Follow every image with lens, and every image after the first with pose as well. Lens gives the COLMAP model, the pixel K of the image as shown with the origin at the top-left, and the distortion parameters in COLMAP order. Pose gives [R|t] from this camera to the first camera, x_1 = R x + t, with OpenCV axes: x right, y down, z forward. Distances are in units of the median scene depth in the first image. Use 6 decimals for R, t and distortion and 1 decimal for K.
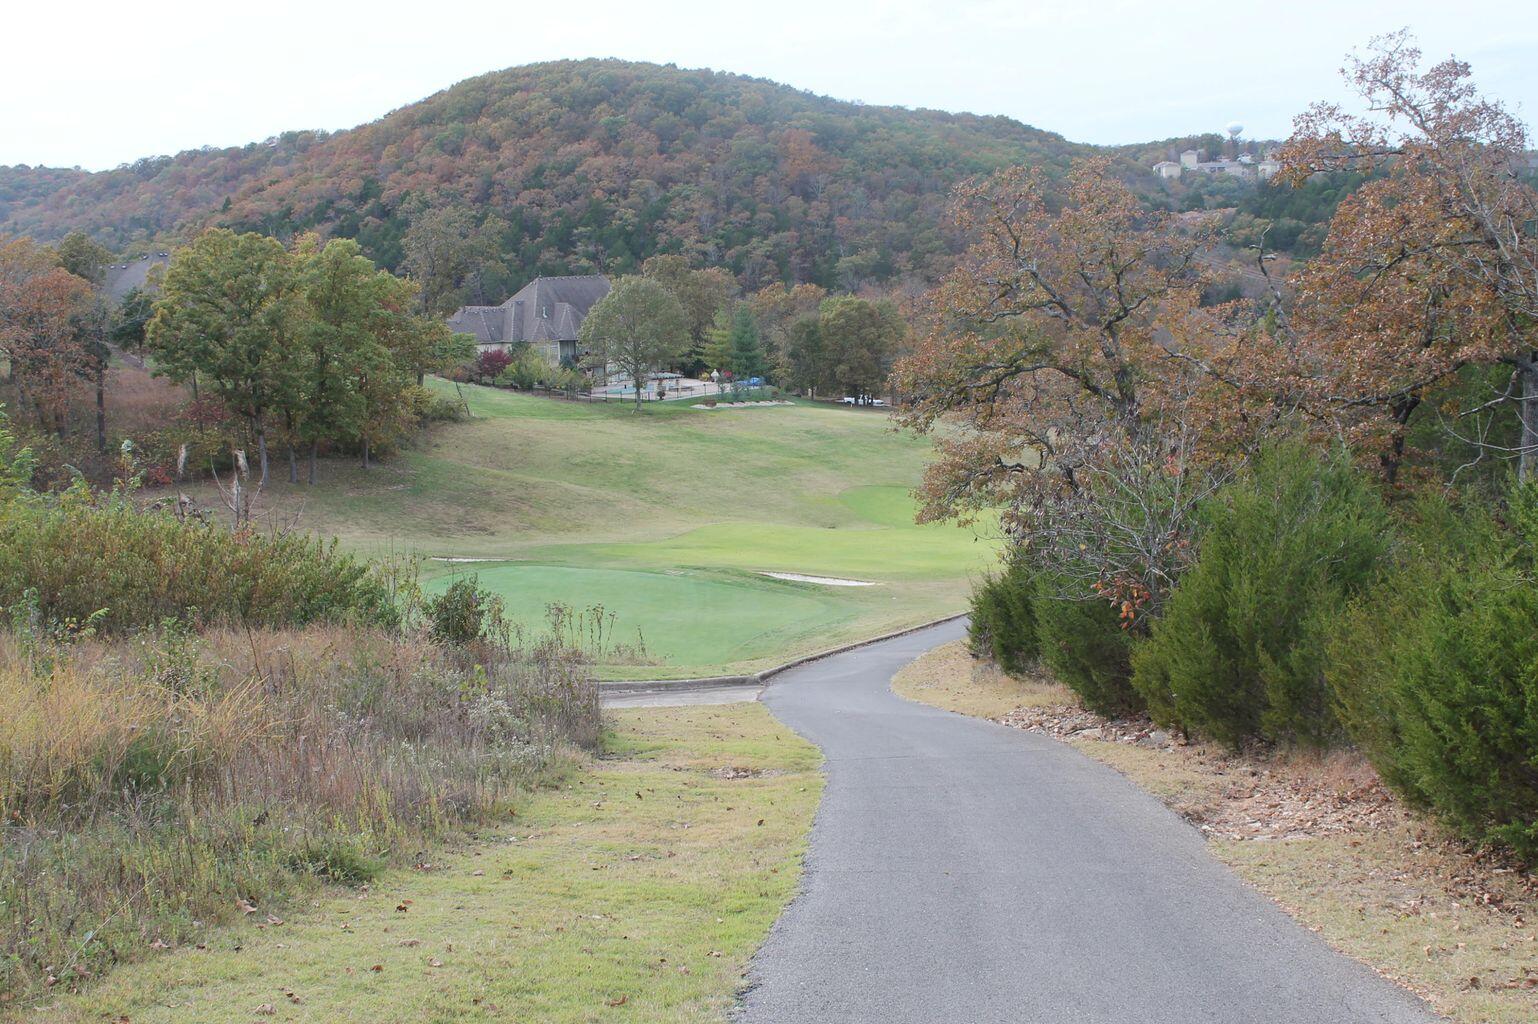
lens RADIAL K [[1708.5, 0, 772.0], [0, 1708.5, 512.1], [0, 0, 1]] dist [-0.023562, 0.000000]
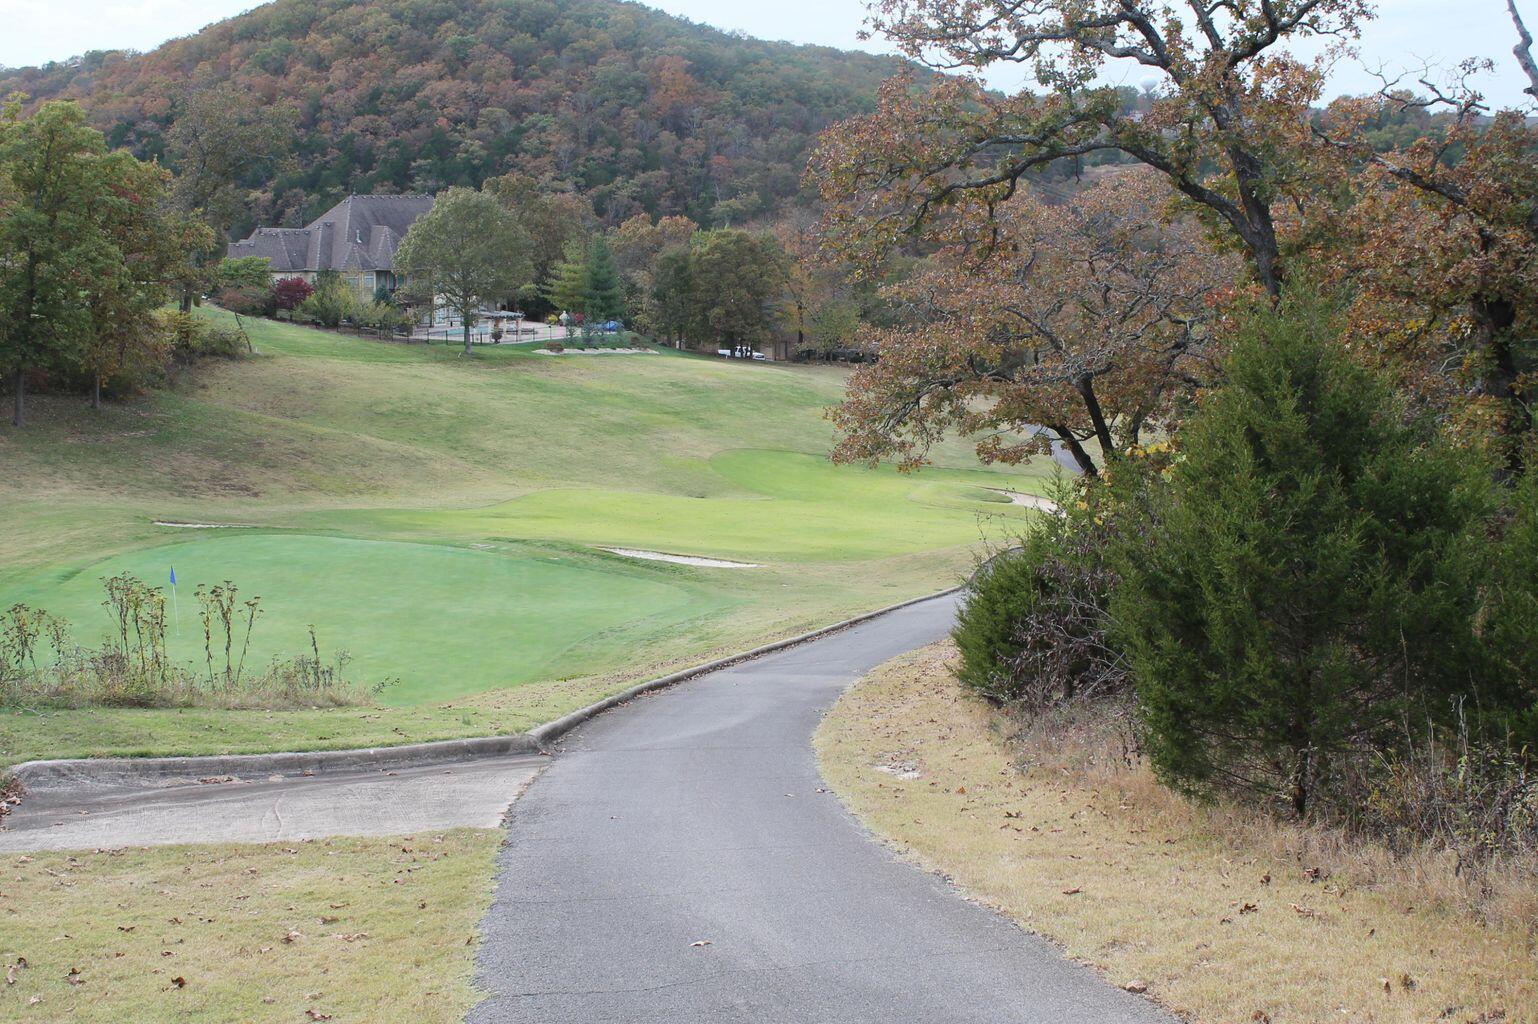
lens RADIAL K [[1212.0, 0, 765.1], [0, 1212.0, 518.8], [0, 0, 1]] dist [-0.002611, -0.002972]
pose [[0.996121, 0.019470, 0.085815, 0.015802], [-0.018545, 0.999761, -0.011565, 0.023559], [-0.086020, 0.009929, 0.996244, 0.407140]]
